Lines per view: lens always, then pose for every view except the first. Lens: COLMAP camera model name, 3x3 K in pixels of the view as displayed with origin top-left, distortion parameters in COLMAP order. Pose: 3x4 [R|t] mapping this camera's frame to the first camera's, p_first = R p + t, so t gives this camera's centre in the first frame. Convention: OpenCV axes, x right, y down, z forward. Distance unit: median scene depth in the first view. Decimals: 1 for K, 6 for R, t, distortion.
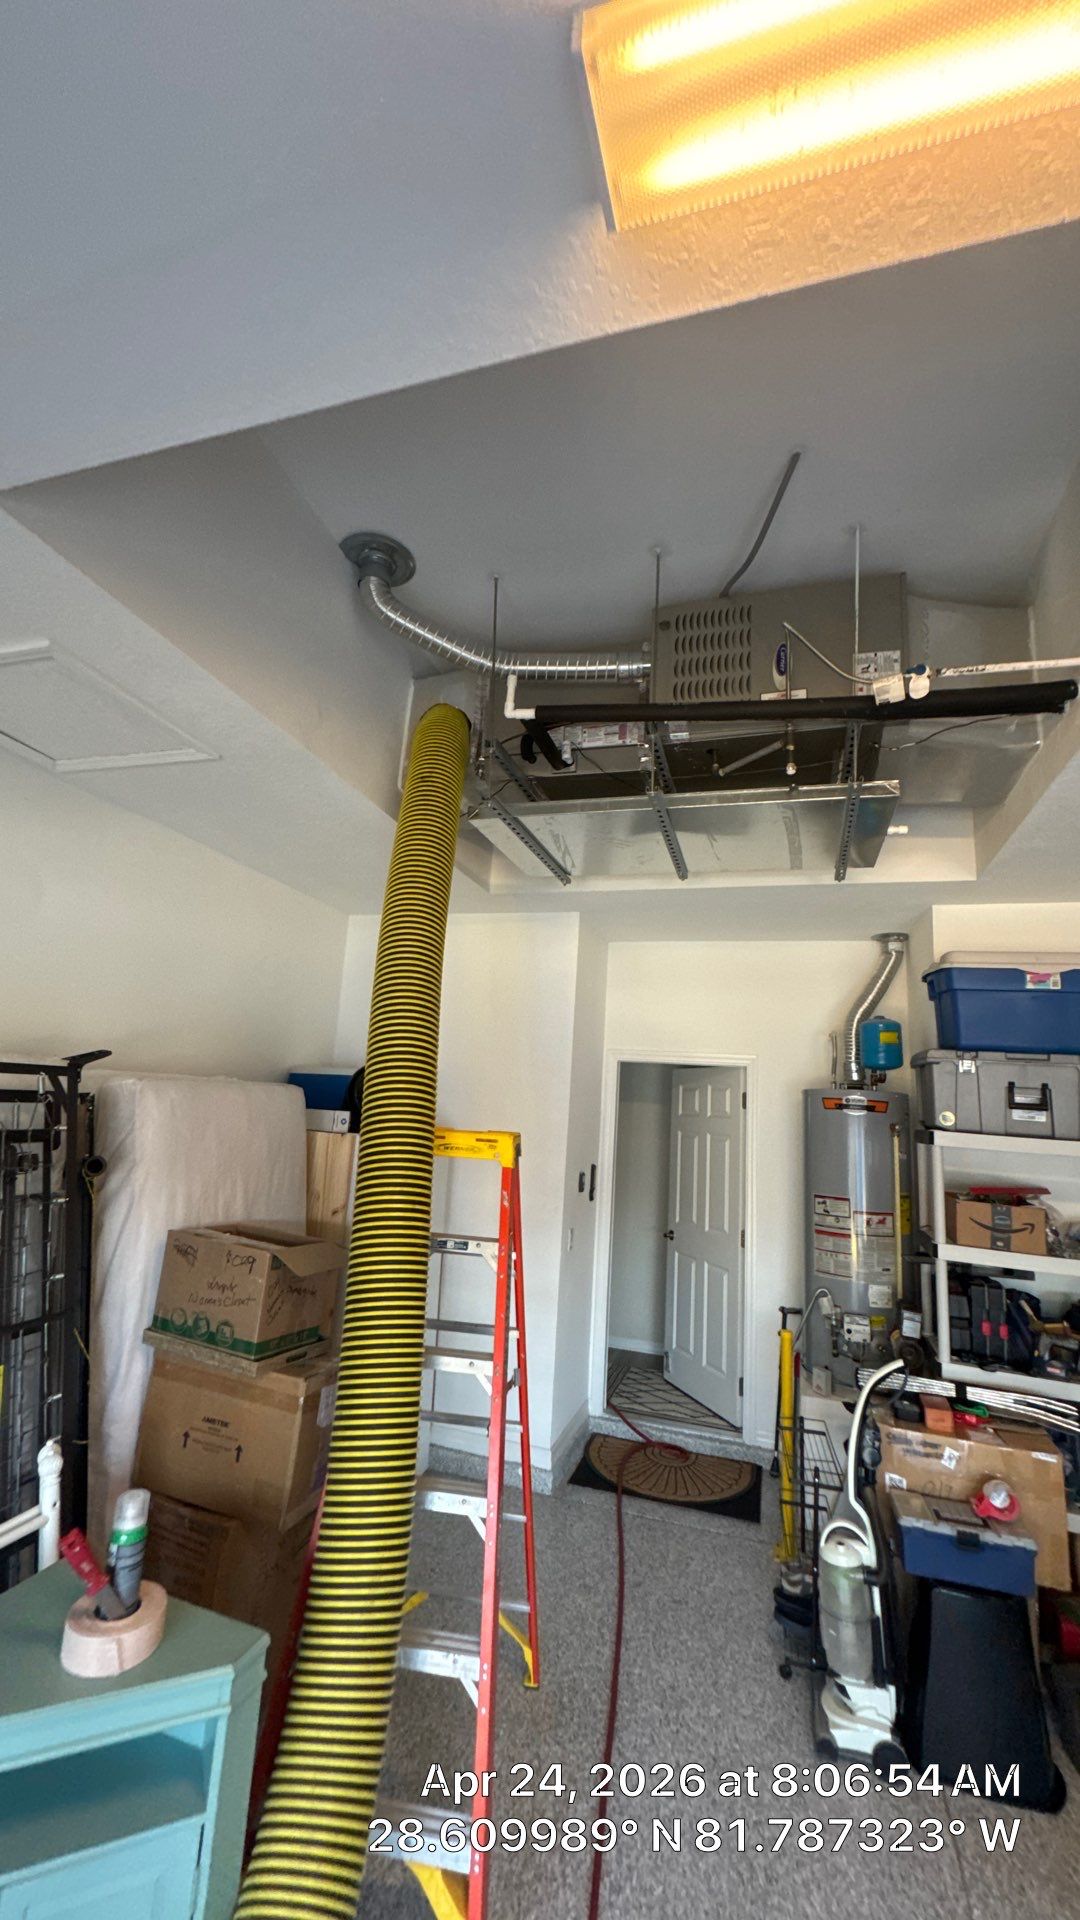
lens RADIAL K [[770.8, 0, 540.7], [0, 770.8, 957.4], [0, 0, 1]] dist [-0.003974, 0.000008]
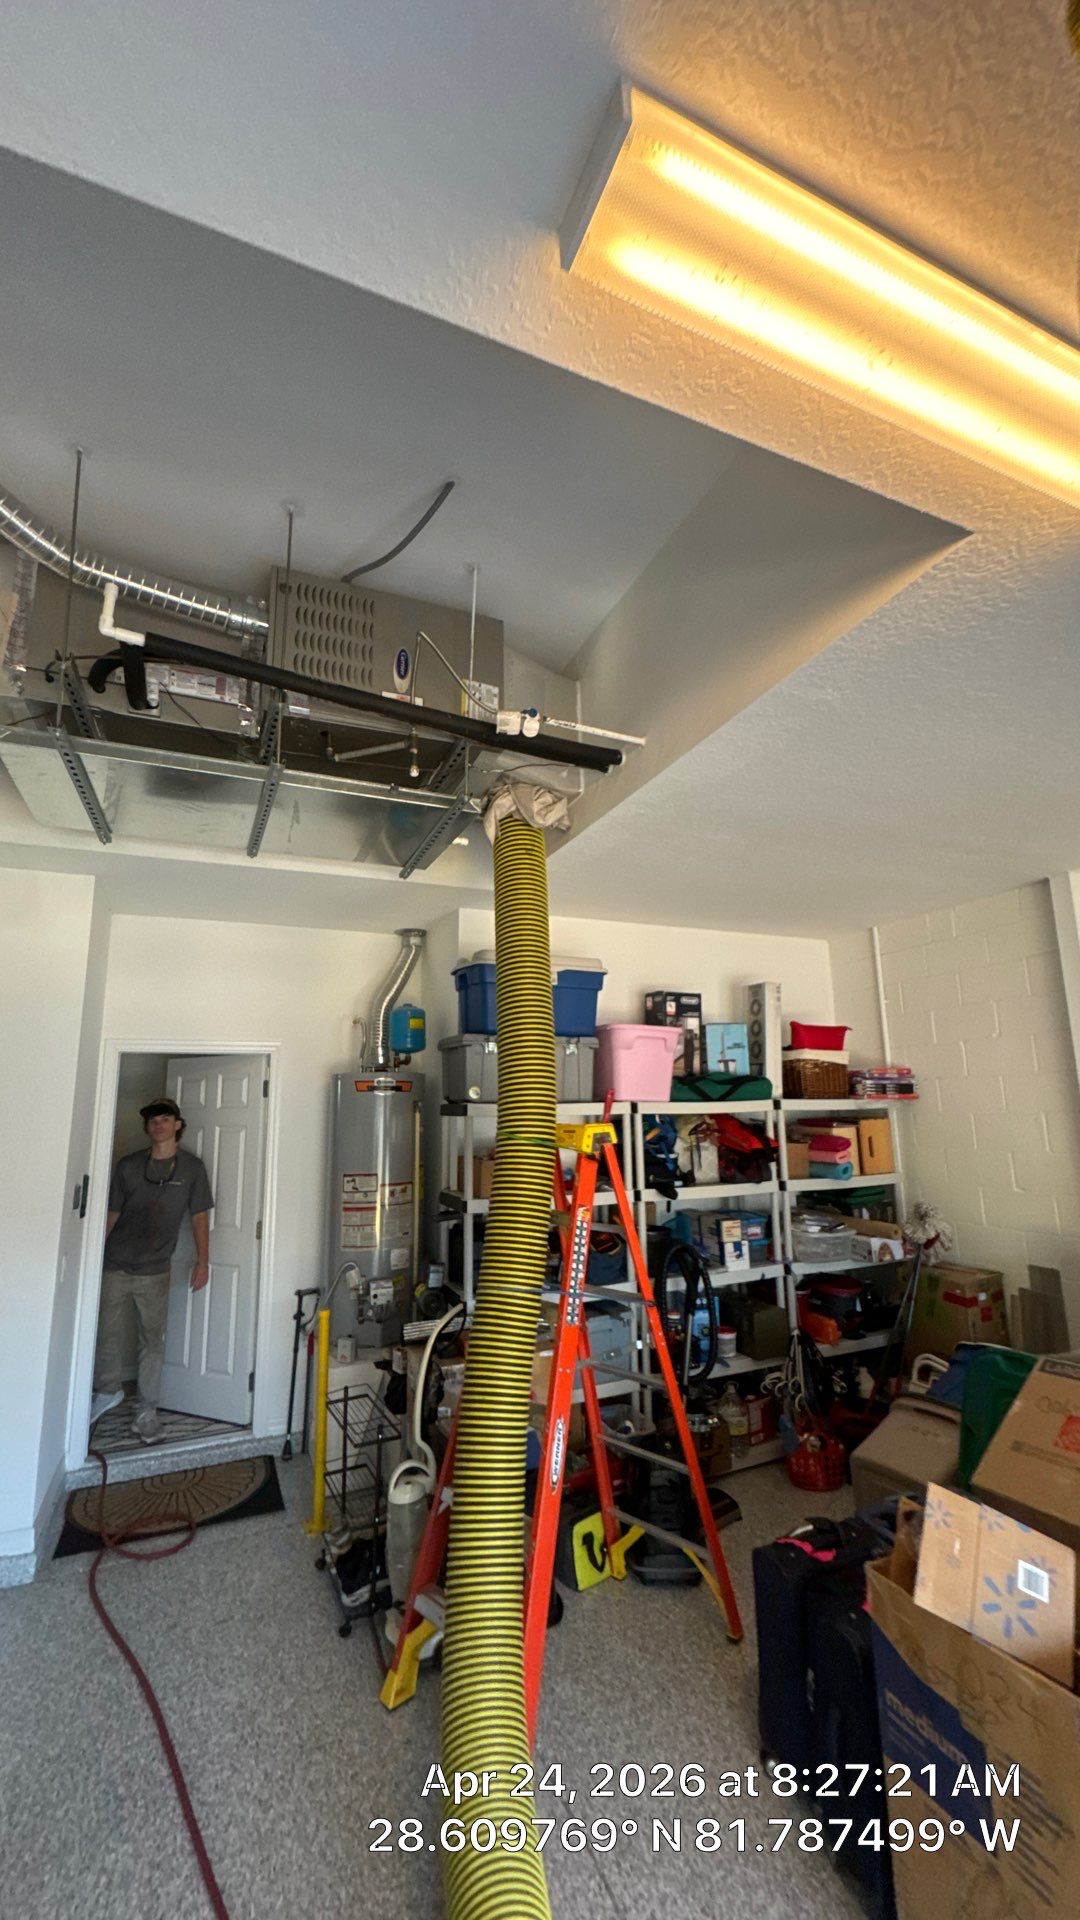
lens RADIAL K [[770.8, 0, 540.7], [0, 770.8, 957.4], [0, 0, 1]] dist [-0.003974, 0.000008]
pose [[0.751942, 0.050289, 0.657309, -0.155641], [-0.062587, 0.998028, -0.004758, 0.003289], [-0.656252, -0.037562, 0.753607, 0.053759]]
